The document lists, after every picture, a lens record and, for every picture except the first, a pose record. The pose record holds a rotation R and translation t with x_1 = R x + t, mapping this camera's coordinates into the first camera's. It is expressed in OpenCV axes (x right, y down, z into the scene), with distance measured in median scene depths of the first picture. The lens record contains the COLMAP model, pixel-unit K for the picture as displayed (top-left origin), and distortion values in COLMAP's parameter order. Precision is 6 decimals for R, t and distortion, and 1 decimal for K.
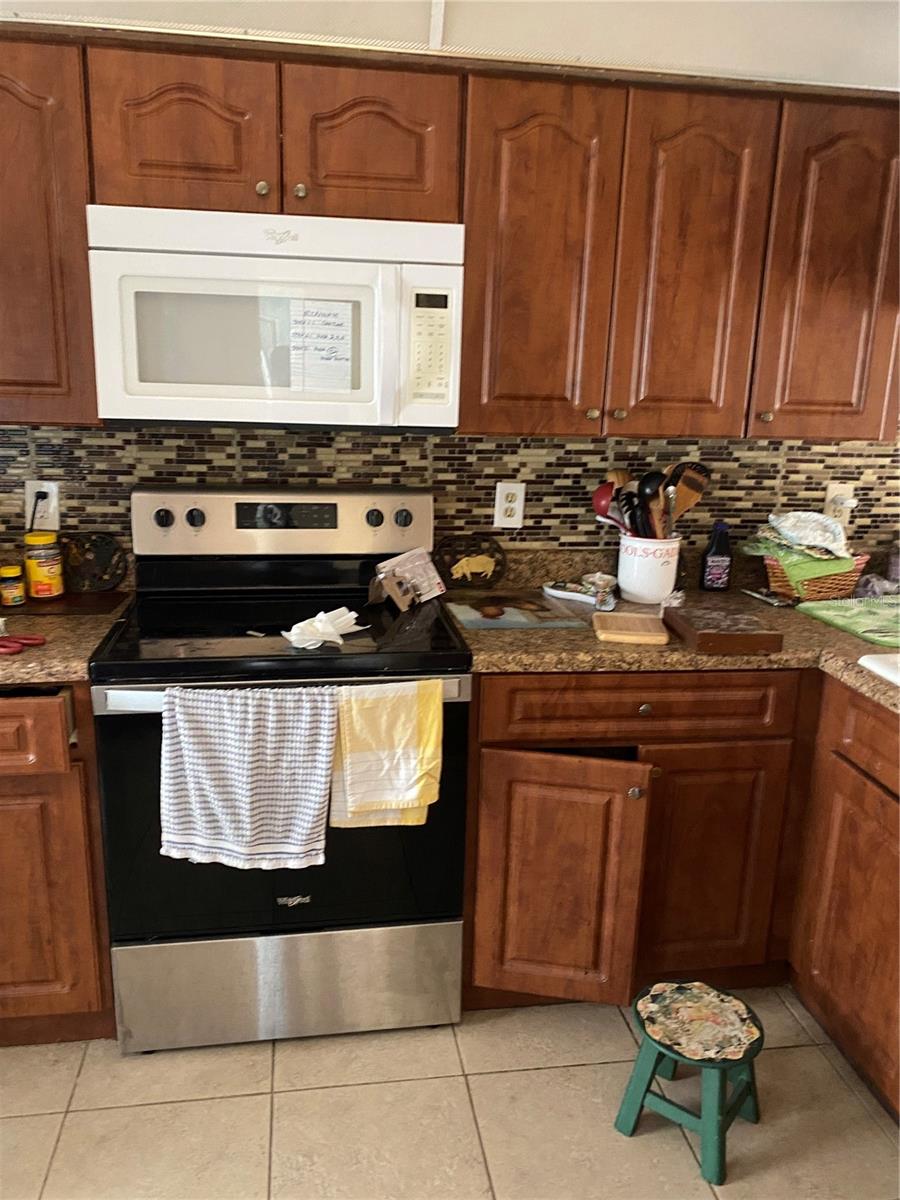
lens RADIAL K [[911.3, 0, 446.4], [0, 911.3, 601.3], [0, 0, 1]] dist [0.002298, 0.000156]
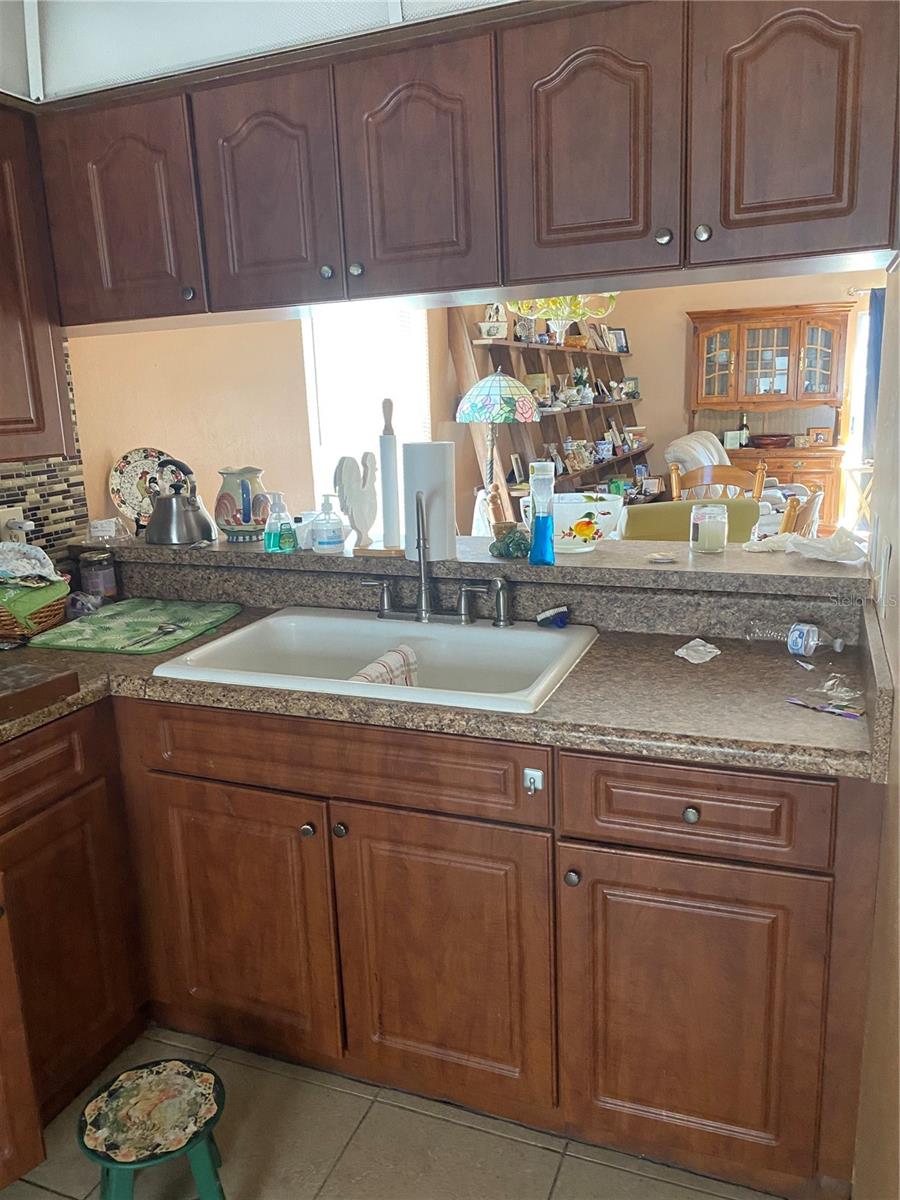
lens RADIAL K [[911.3, 0, 447.7], [0, 911.3, 599.3], [0, 0, 1]] dist [0.002298, 0.000156]
pose [[0.508527, -0.234049, 0.828626, -0.176905], [0.253848, 0.960328, 0.115462, -0.043133], [-0.822776, 0.151629, 0.547766, 0.176806]]
